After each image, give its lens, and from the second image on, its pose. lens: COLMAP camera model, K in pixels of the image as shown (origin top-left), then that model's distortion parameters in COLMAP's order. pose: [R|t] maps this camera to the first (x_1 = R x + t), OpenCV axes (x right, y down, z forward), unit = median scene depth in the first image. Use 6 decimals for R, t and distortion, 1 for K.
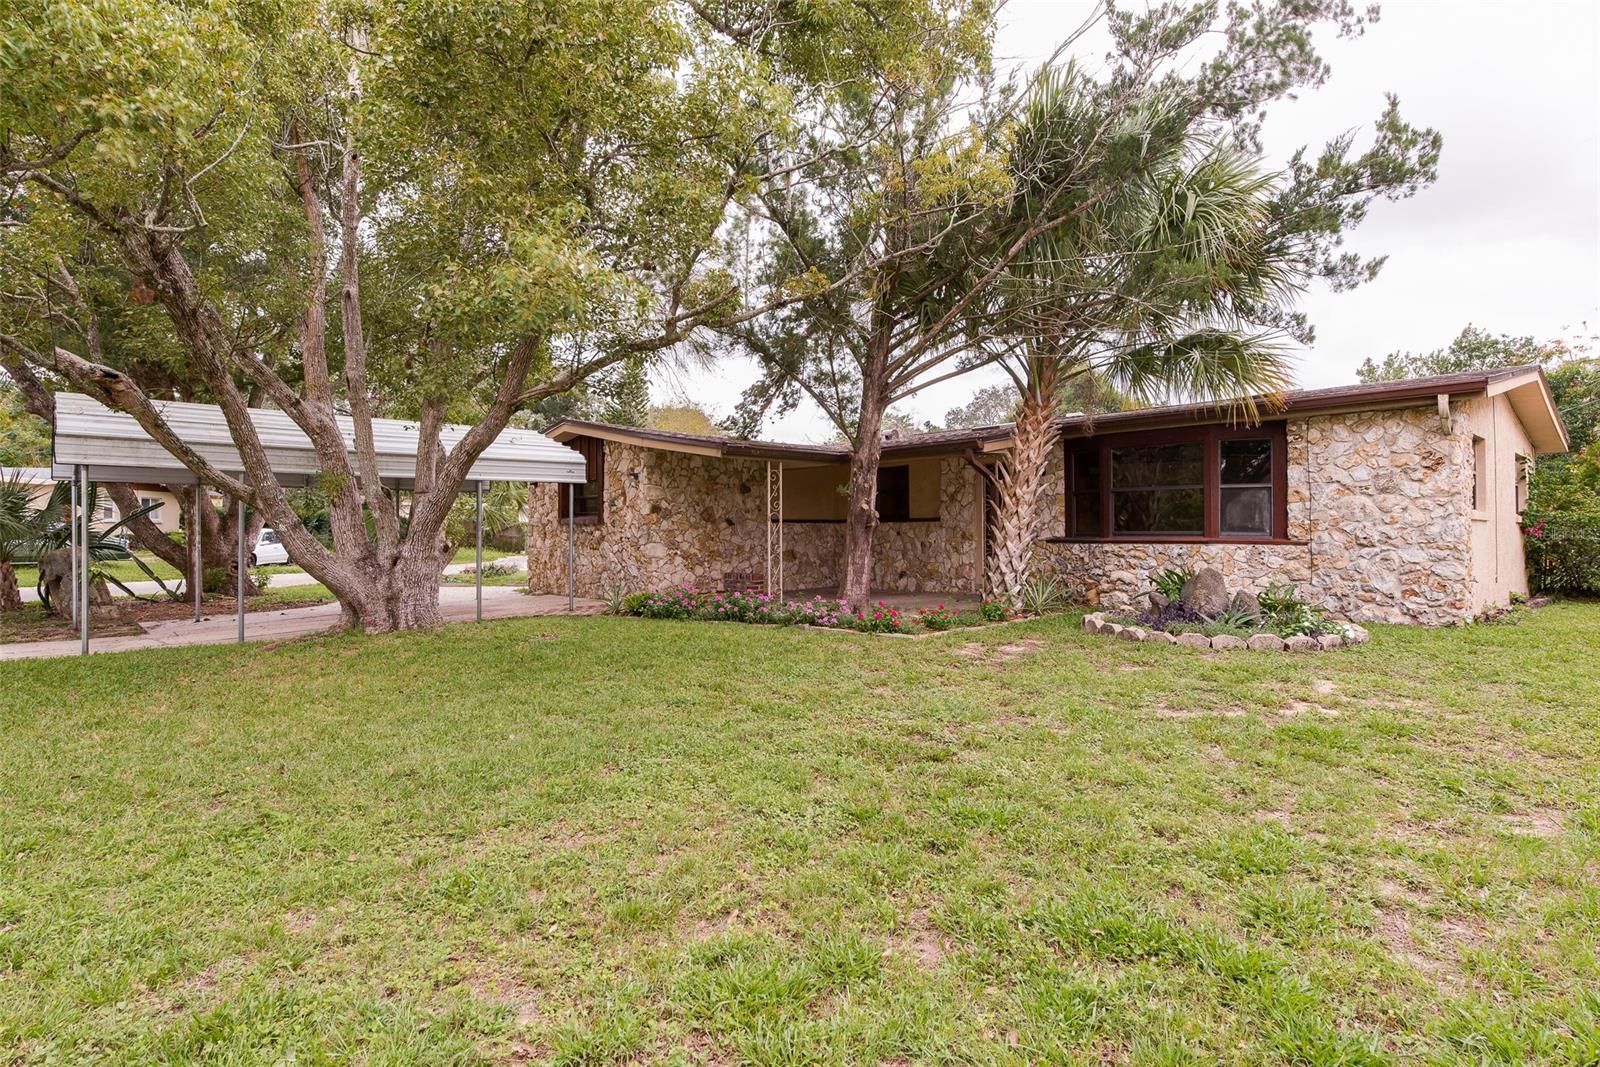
lens RADIAL K [[783.0, 0, 800.0], [0, 783.0, 533.5], [0, 0, 1]] dist [0.002156, -0.000385]
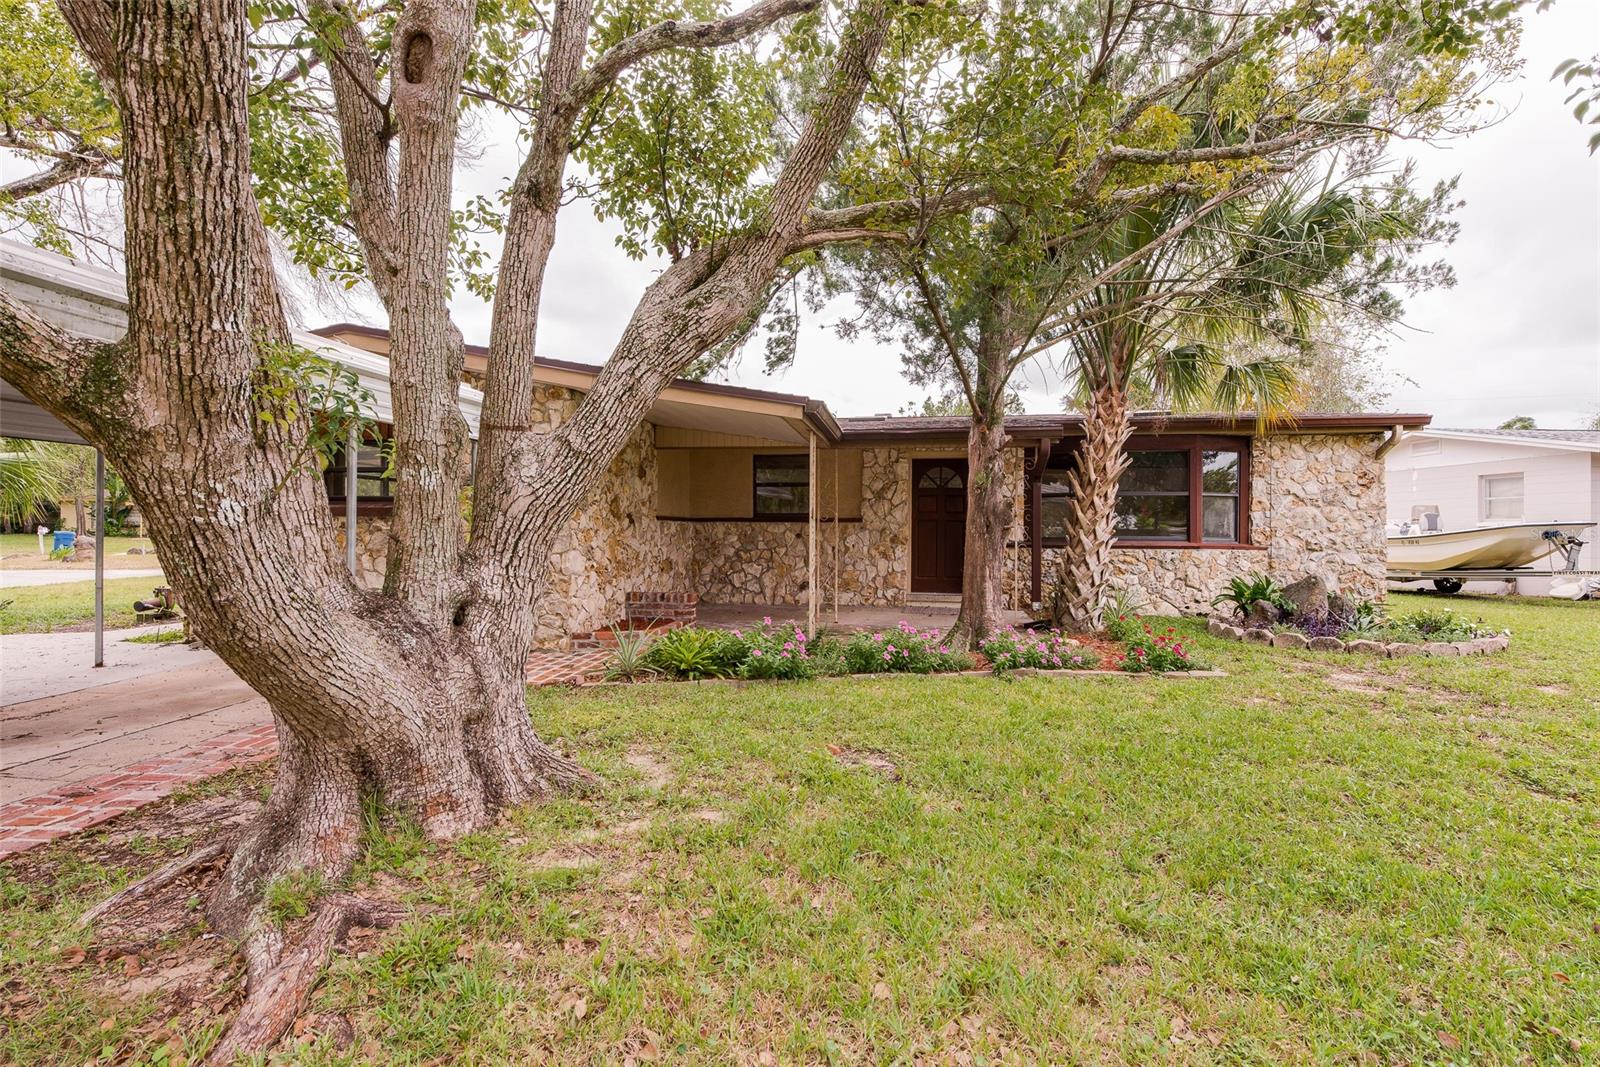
lens RADIAL K [[753.8, 0, 794.8], [0, 753.8, 533.8], [0, 0, 1]] dist [0.015025, -0.000048]
pose [[0.785835, 0.006618, 0.618401, -0.545991], [-0.006944, 0.999974, -0.001877, -0.001309], [-0.618397, -0.002820, 0.785861, 0.562945]]
